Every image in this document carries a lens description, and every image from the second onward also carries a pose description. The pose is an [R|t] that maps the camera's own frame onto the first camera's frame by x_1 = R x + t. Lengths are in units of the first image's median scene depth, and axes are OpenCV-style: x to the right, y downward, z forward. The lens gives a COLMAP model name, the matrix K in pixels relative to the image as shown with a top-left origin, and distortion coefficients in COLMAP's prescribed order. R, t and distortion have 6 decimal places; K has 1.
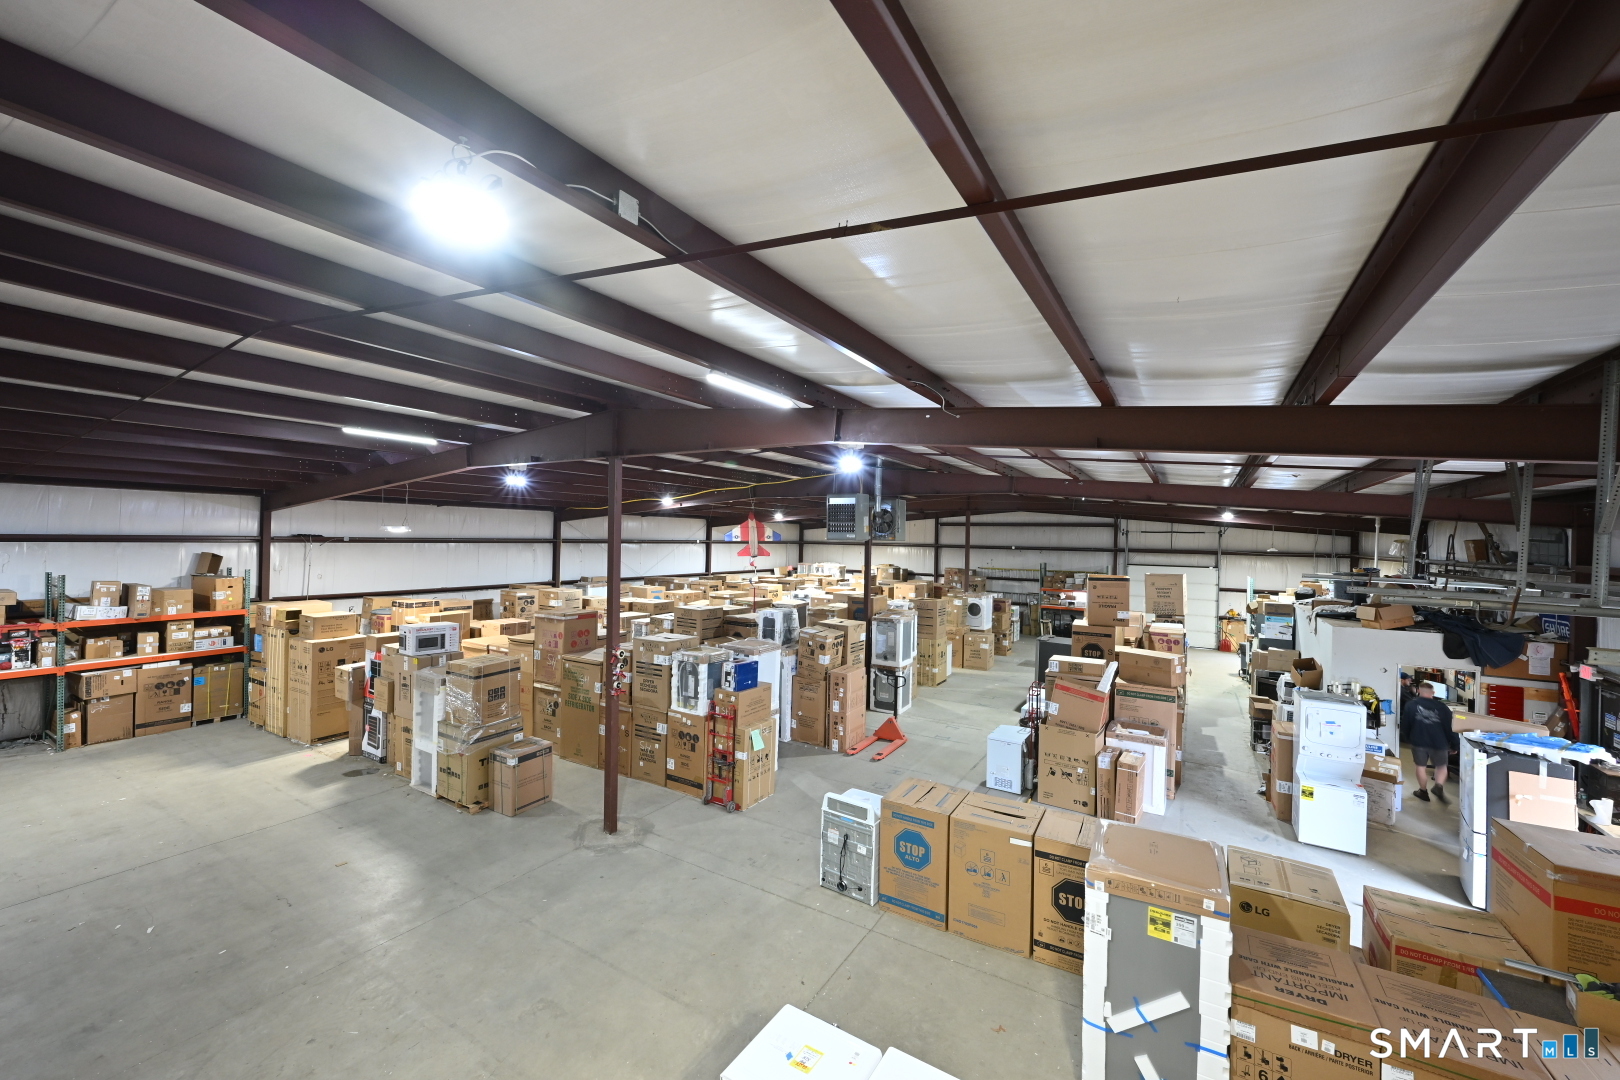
lens RADIAL K [[636.2, 0, 806.2], [0, 636.2, 529.6], [0, 0, 1]] dist [0.000608, 0.000966]
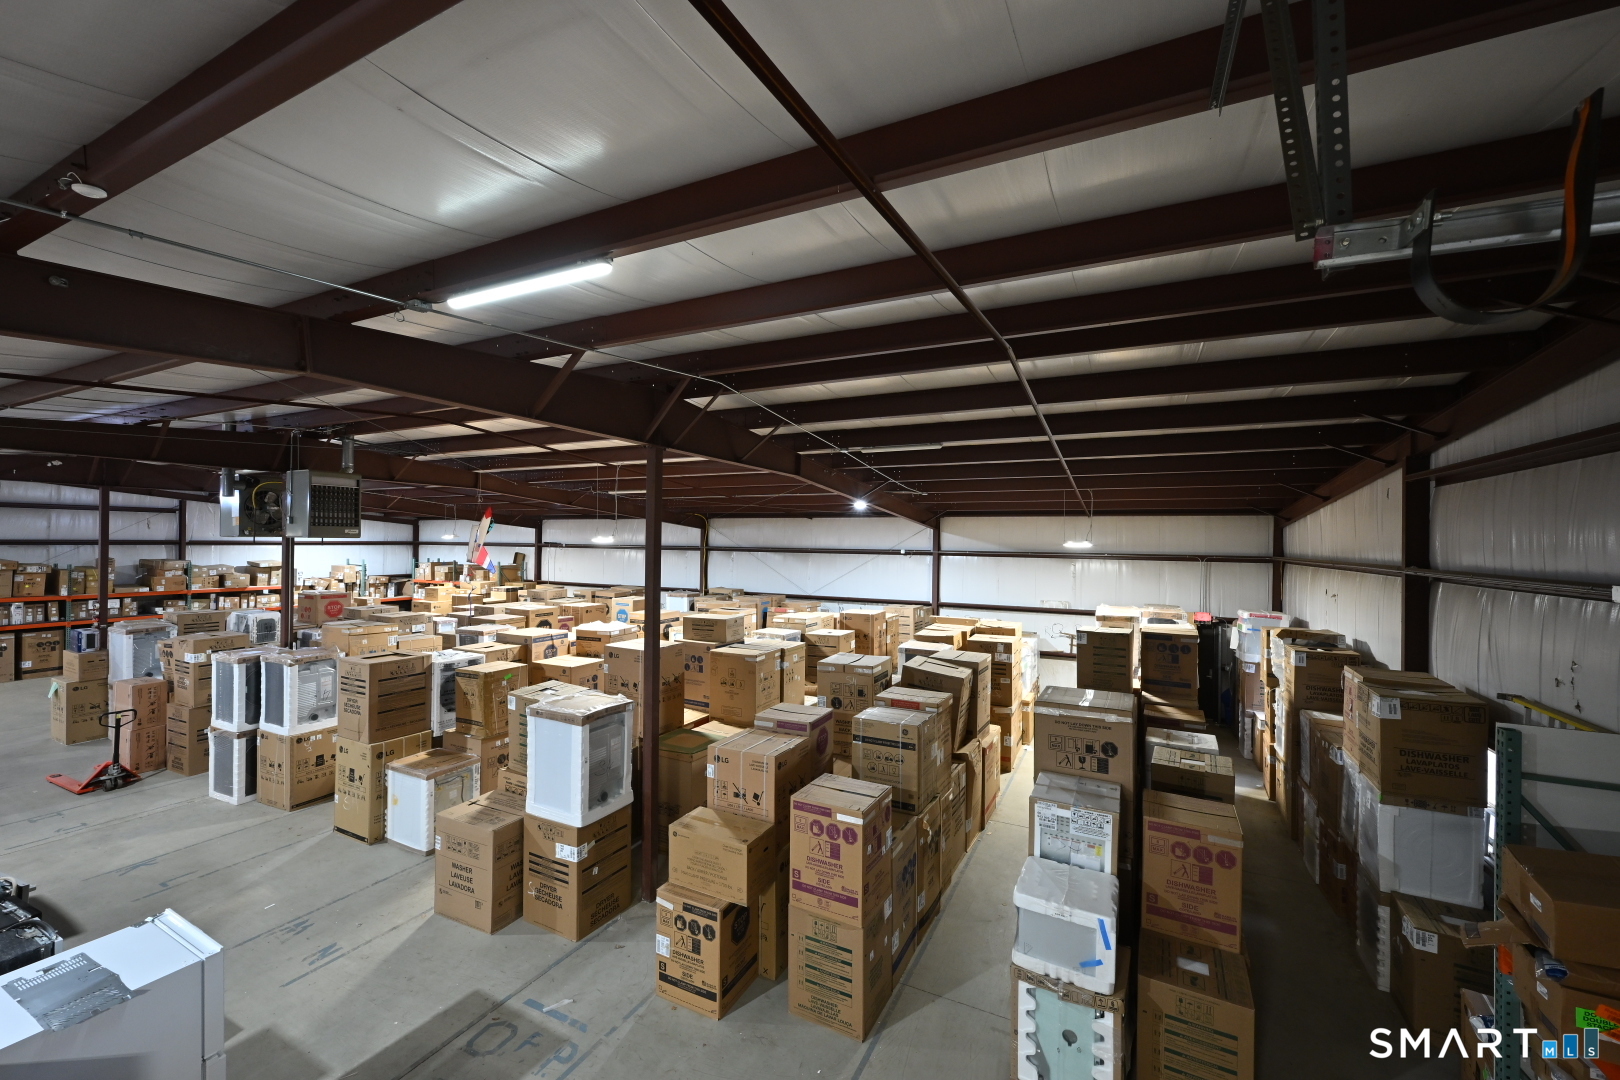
lens RADIAL K [[636.2, 0, 810.4], [0, 636.2, 540.8], [0, 0, 1]] dist [0.000608, 0.000966]
pose [[0.079675, -0.019306, -0.996634, 0.771165], [0.004298, 0.999810, -0.019024, 0.032235], [0.996812, -0.002768, 0.079743, 1.326175]]
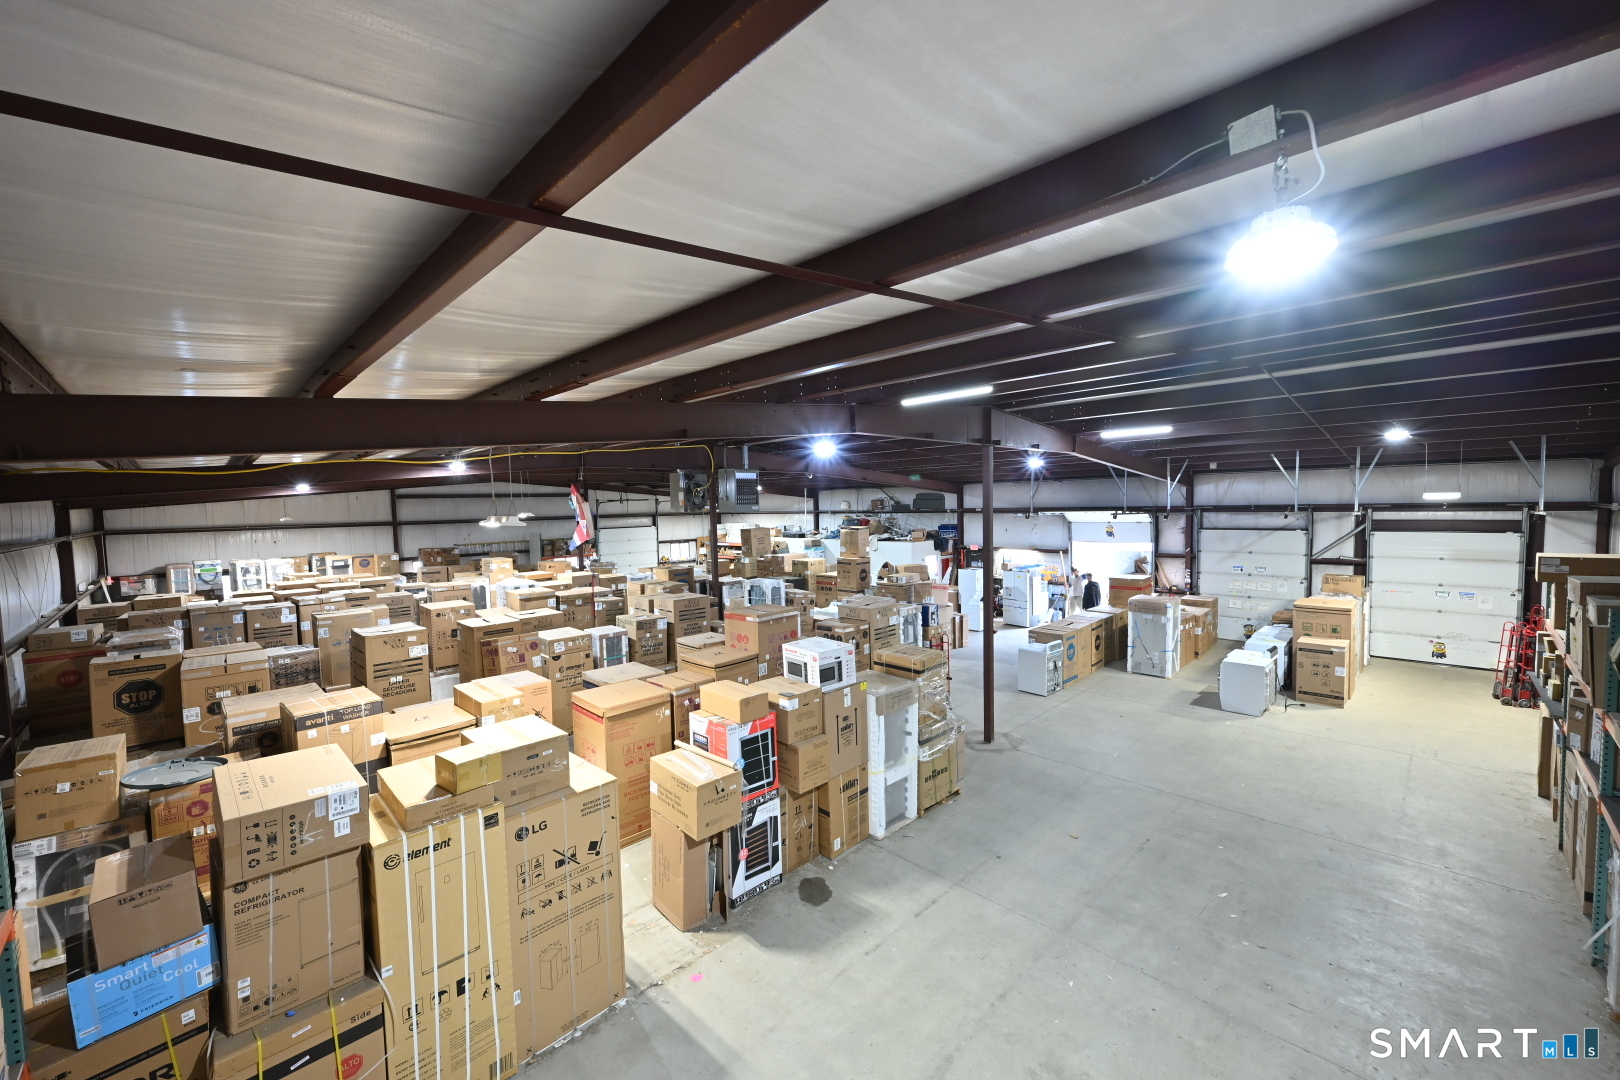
lens RADIAL K [[636.2, 0, 809.2], [0, 636.2, 541.6], [0, 0, 1]] dist [0.000608, 0.000966]
pose [[0.245624, -0.082623, 0.965838, -0.784224], [0.015811, 0.996570, 0.081231, -0.015492], [-0.969236, -0.004681, 0.246088, 0.511461]]
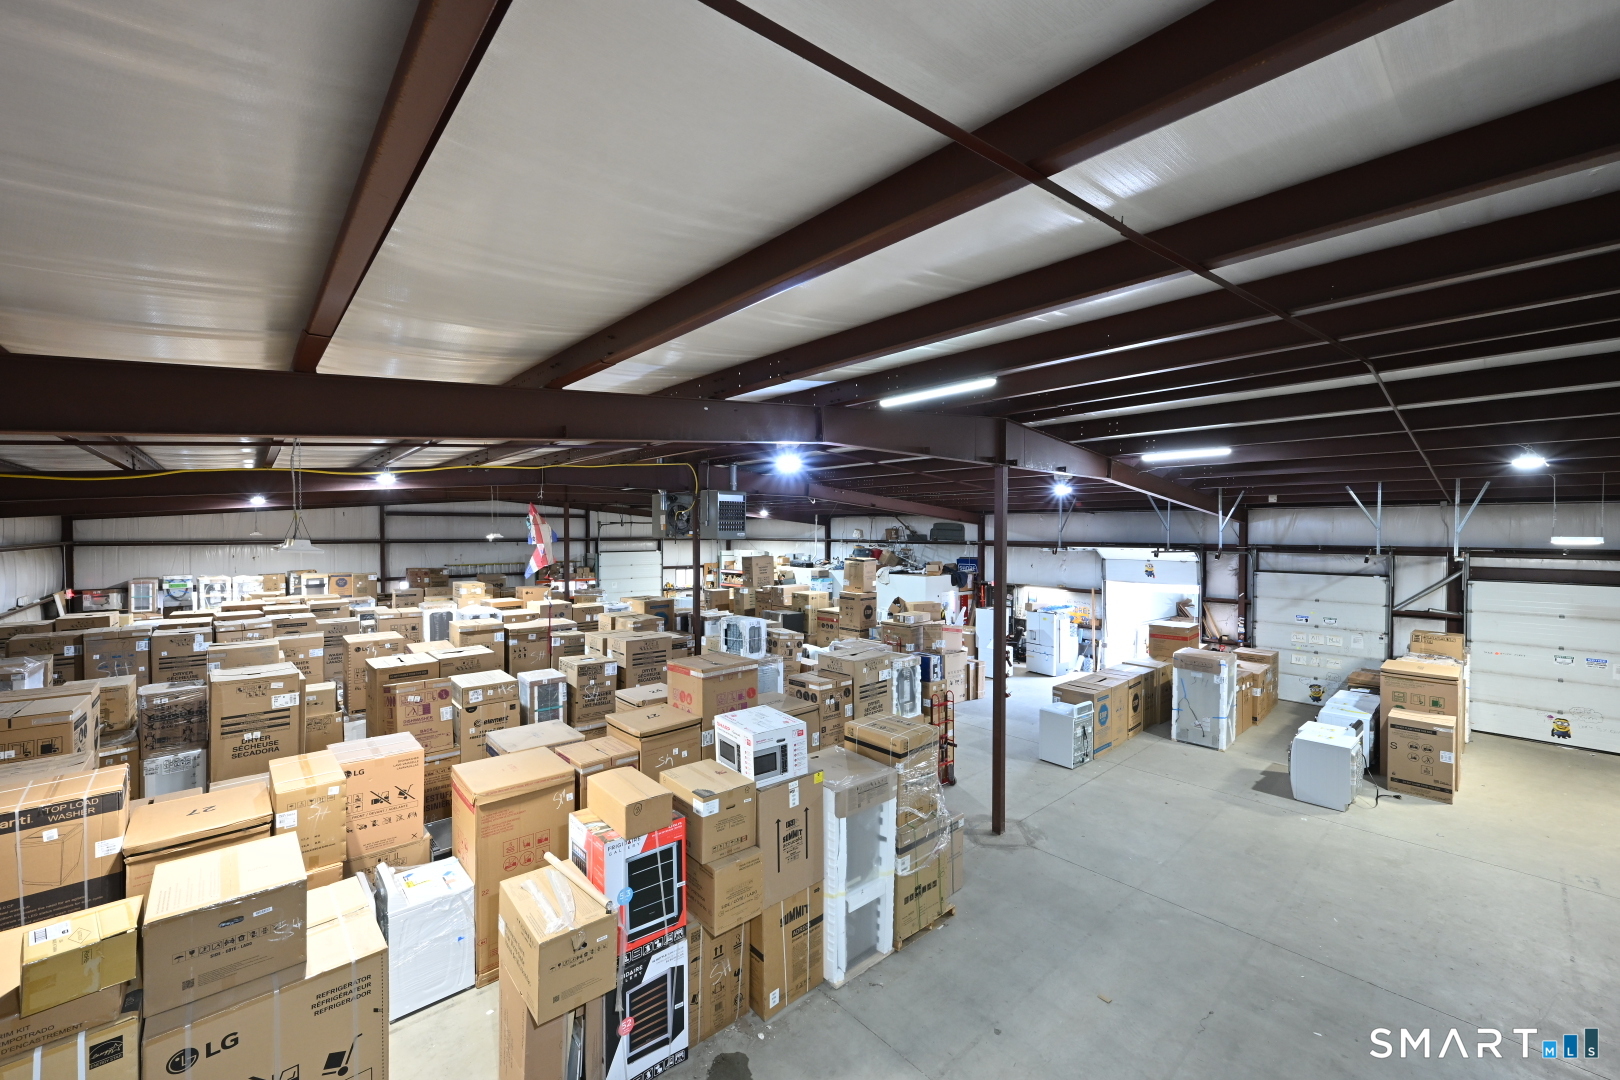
lens RADIAL K [[636.2, 0, 808.1], [0, 636.2, 541.6], [0, 0, 1]] dist [0.000608, 0.000966]
pose [[0.291652, -0.035022, 0.955883, -0.669162], [-0.007500, 0.999215, 0.038898, -0.013957], [-0.956495, -0.018514, 0.291161, 0.494772]]
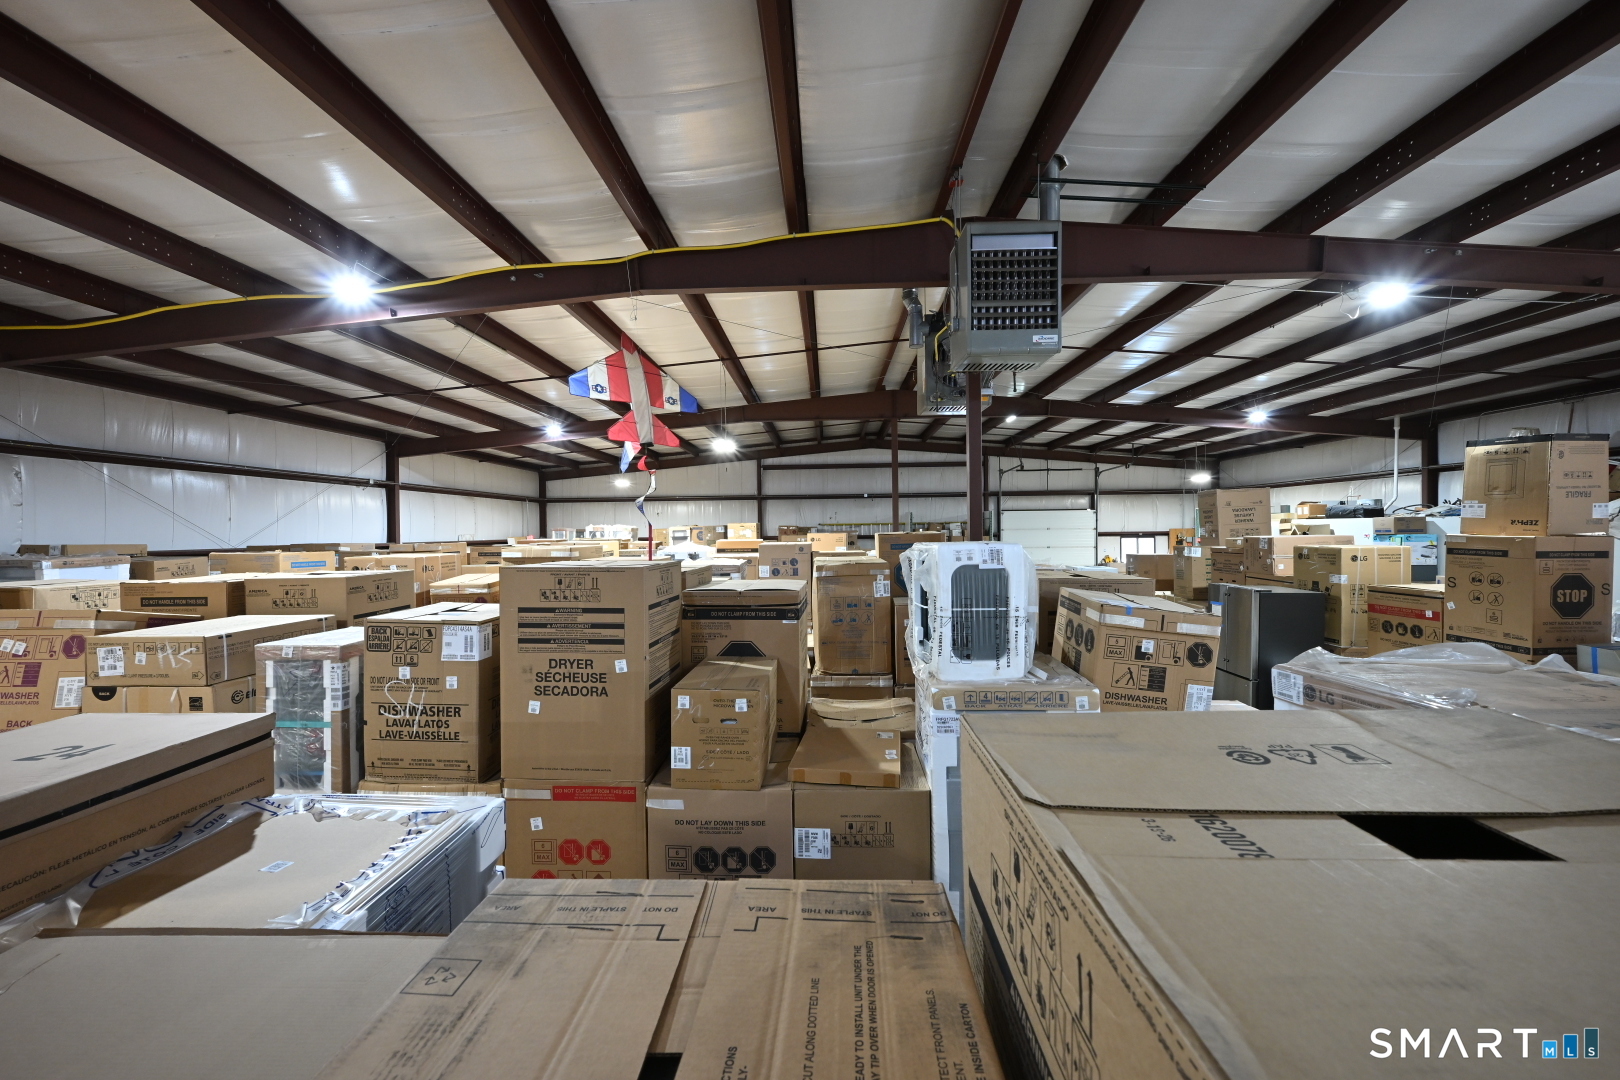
lens RADIAL K [[636.2, 0, 804.0], [0, 636.2, 536.2], [0, 0, 1]] dist [0.000608, 0.000966]
pose [[0.873210, -0.034545, 0.486119, -0.183108], [0.023183, 0.999300, 0.029371, 0.086524], [-0.486793, -0.014378, 0.873399, 0.601912]]
